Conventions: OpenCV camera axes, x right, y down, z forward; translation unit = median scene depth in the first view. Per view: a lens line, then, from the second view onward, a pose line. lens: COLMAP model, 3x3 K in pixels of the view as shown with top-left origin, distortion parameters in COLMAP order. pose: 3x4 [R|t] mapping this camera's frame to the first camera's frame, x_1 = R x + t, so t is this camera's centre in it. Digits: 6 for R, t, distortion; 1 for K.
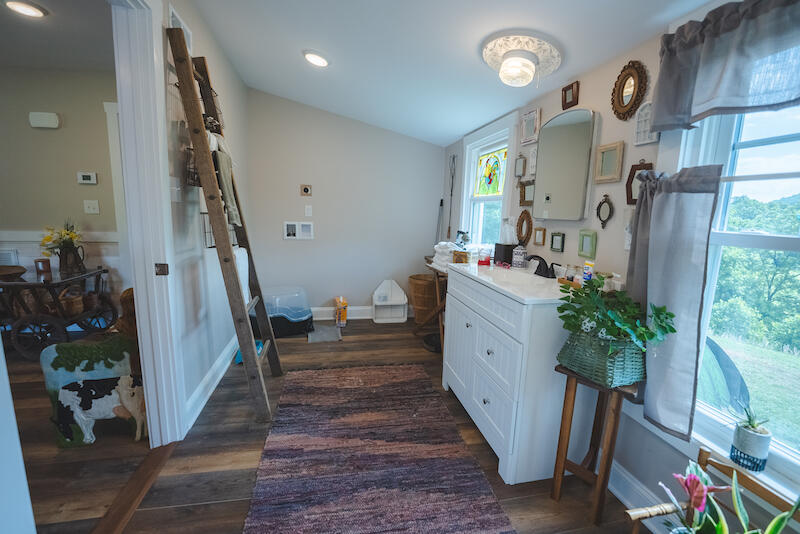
lens RADIAL K [[328.9, 0, 393.3], [0, 328.9, 265.0], [0, 0, 1]] dist [-0.024514, 0.000958]
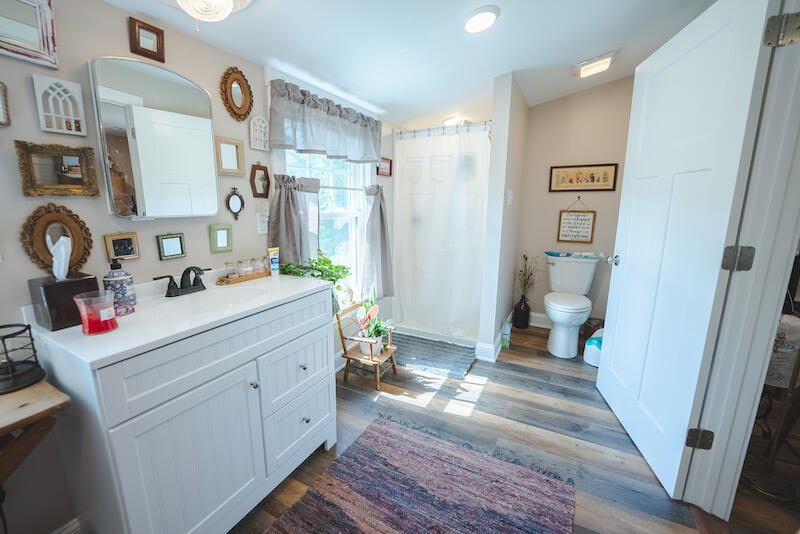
lens RADIAL K [[328.9, 0, 395.4], [0, 328.9, 267.3], [0, 0, 1]] dist [-0.024514, 0.000958]
pose [[-0.772698, -0.158543, 0.614656, -0.442267], [0.075734, 0.938365, 0.337247, -0.296635], [-0.630240, 0.307140, -0.713065, 1.530577]]
